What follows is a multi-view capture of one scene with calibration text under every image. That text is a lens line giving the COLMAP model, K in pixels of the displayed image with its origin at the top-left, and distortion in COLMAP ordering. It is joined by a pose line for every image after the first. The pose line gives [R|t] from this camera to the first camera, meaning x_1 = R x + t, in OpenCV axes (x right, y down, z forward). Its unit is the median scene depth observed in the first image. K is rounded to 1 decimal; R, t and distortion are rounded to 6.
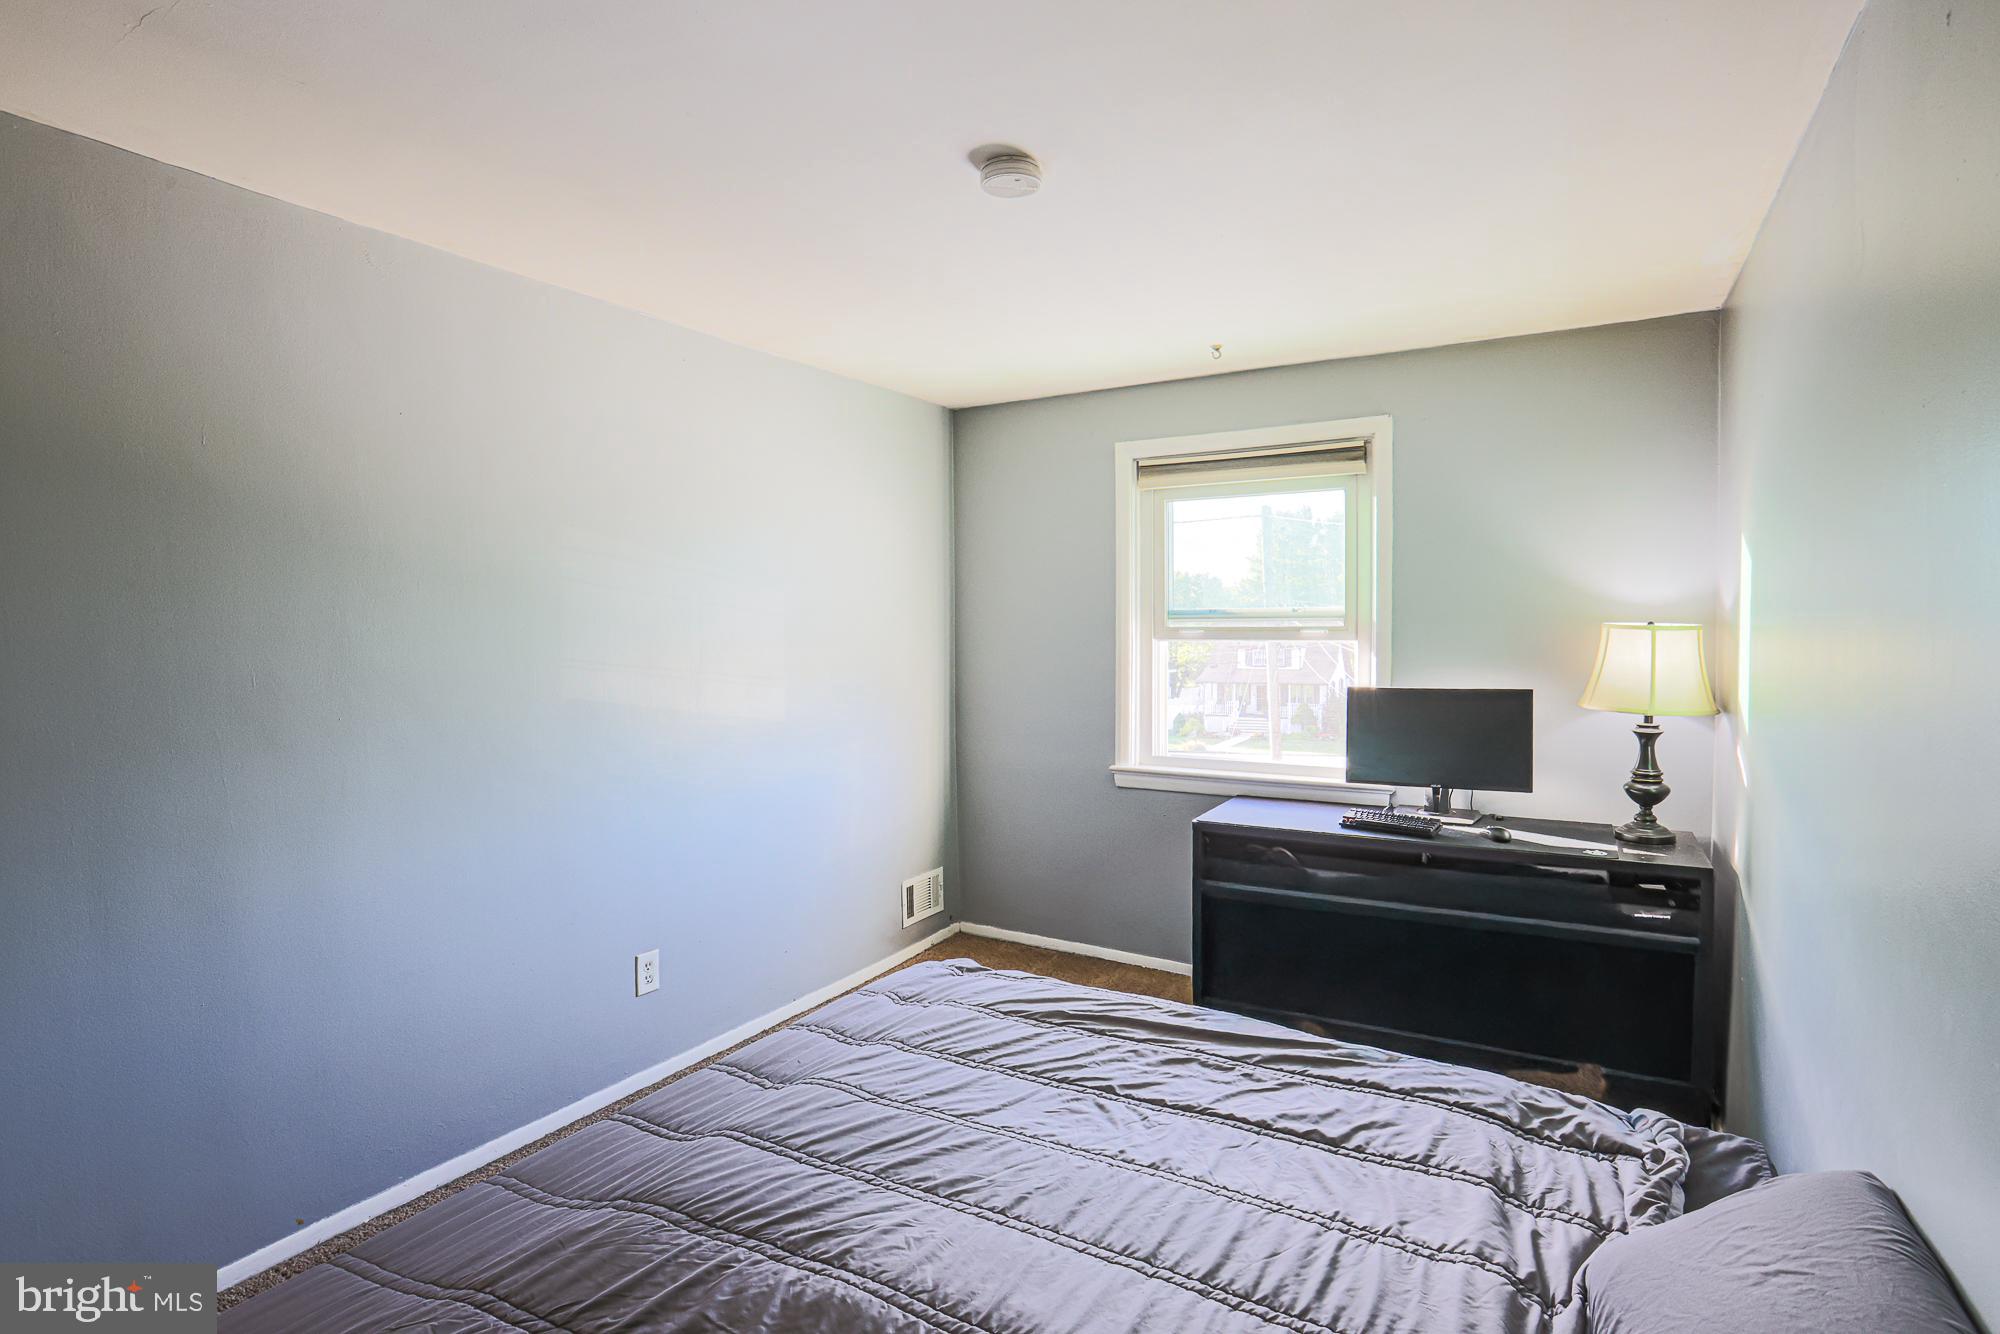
lens RADIAL K [[969.9, 0, 998.9], [0, 969.9, 649.4], [0, 0, 1]] dist [-0.048696, 0.015524]
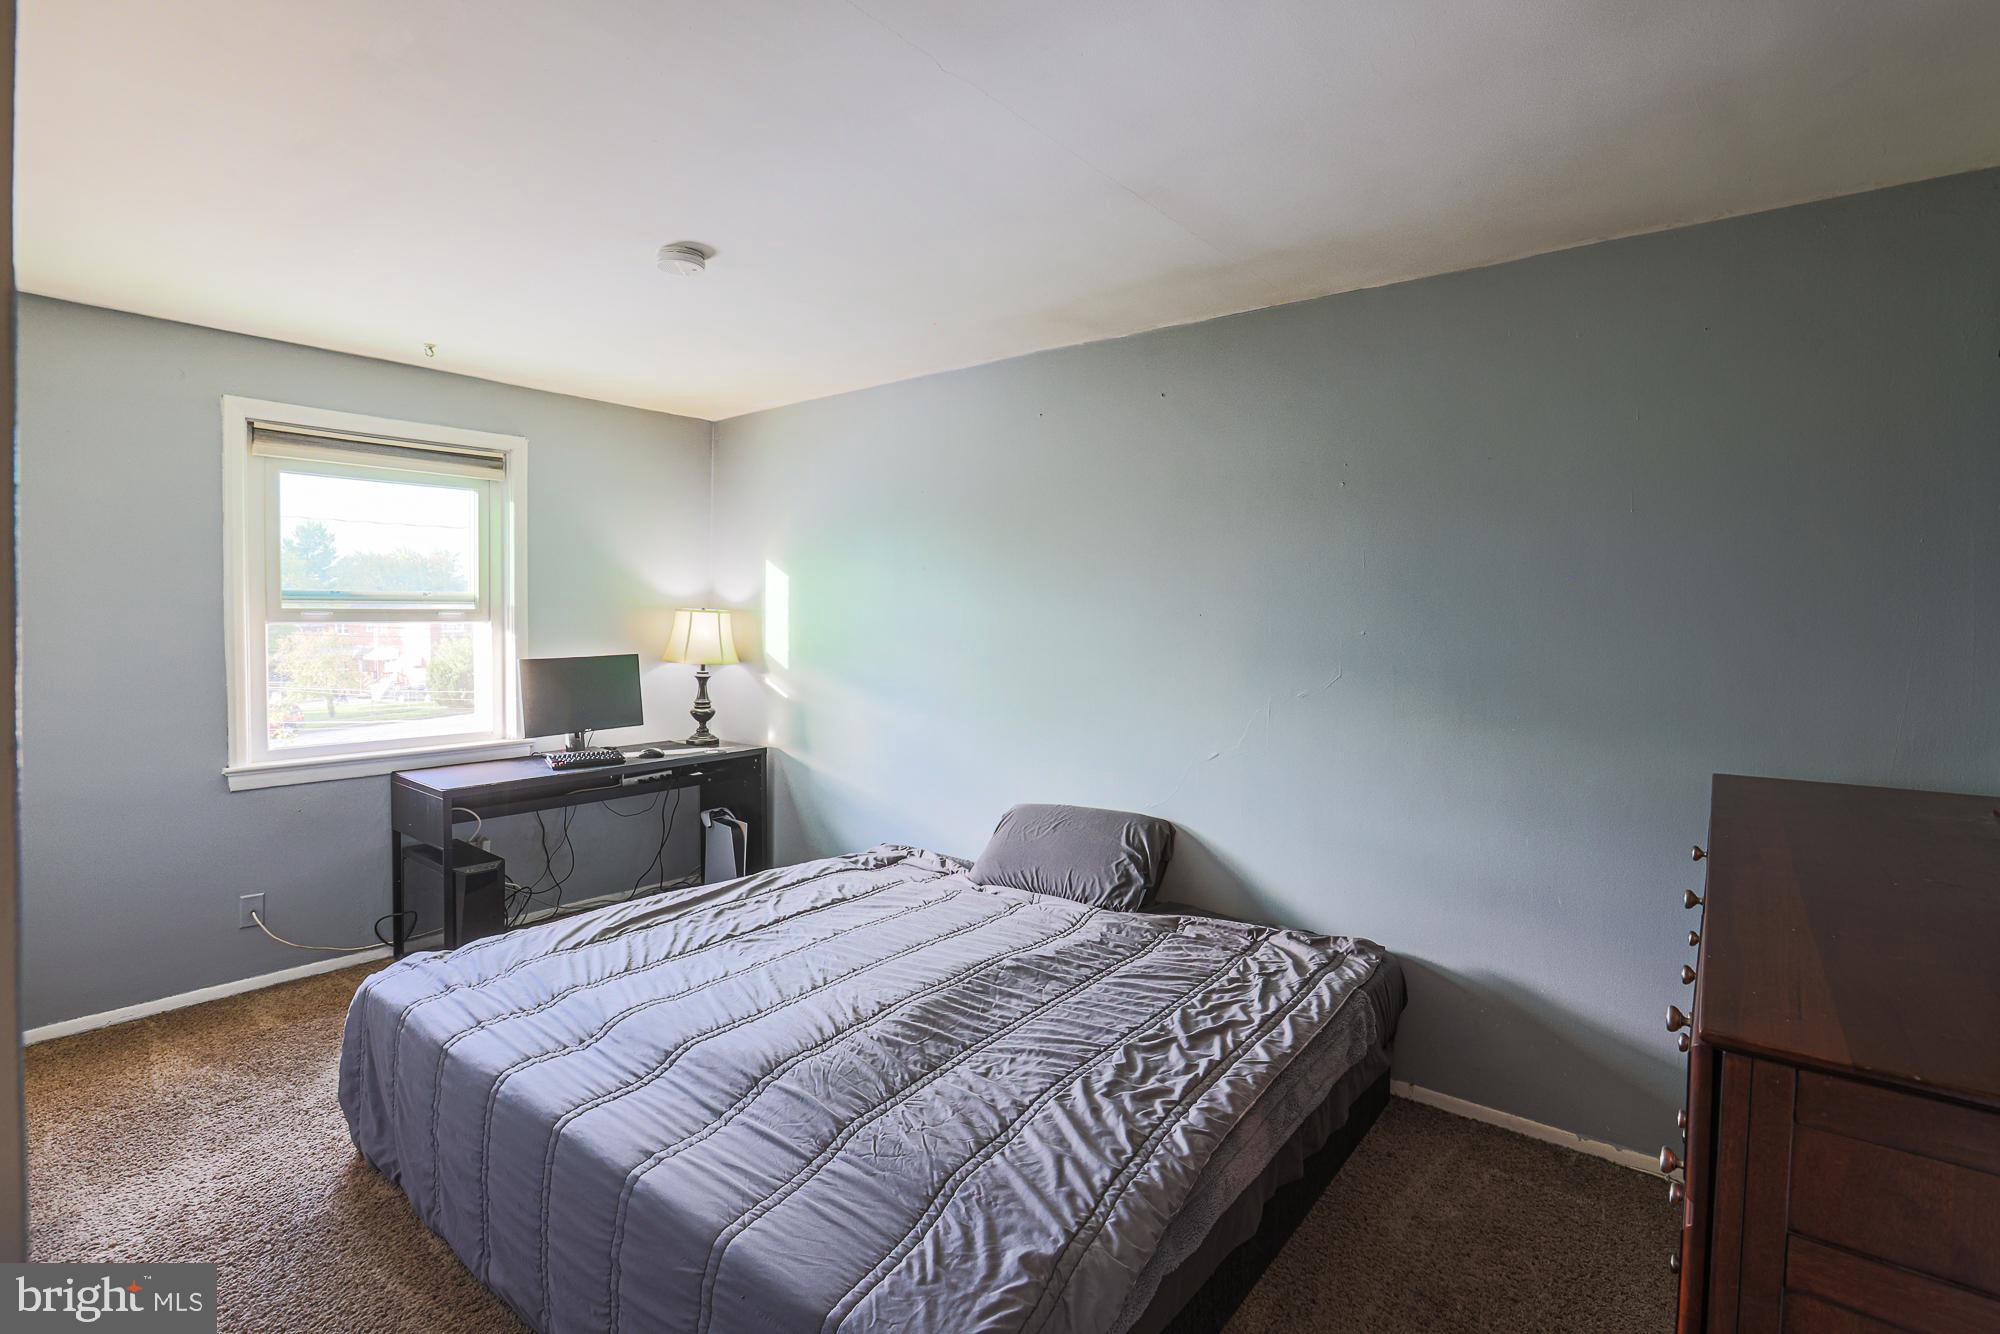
lens RADIAL K [[969.9, 0, 998.9], [0, 969.9, 649.4], [0, 0, 1]] dist [-0.048696, 0.015524]
pose [[0.131536, -0.038803, 0.990552, -0.866376], [0.009762, 0.999236, 0.037847, -0.016132], [-0.991263, 0.004692, 0.131814, 0.281761]]
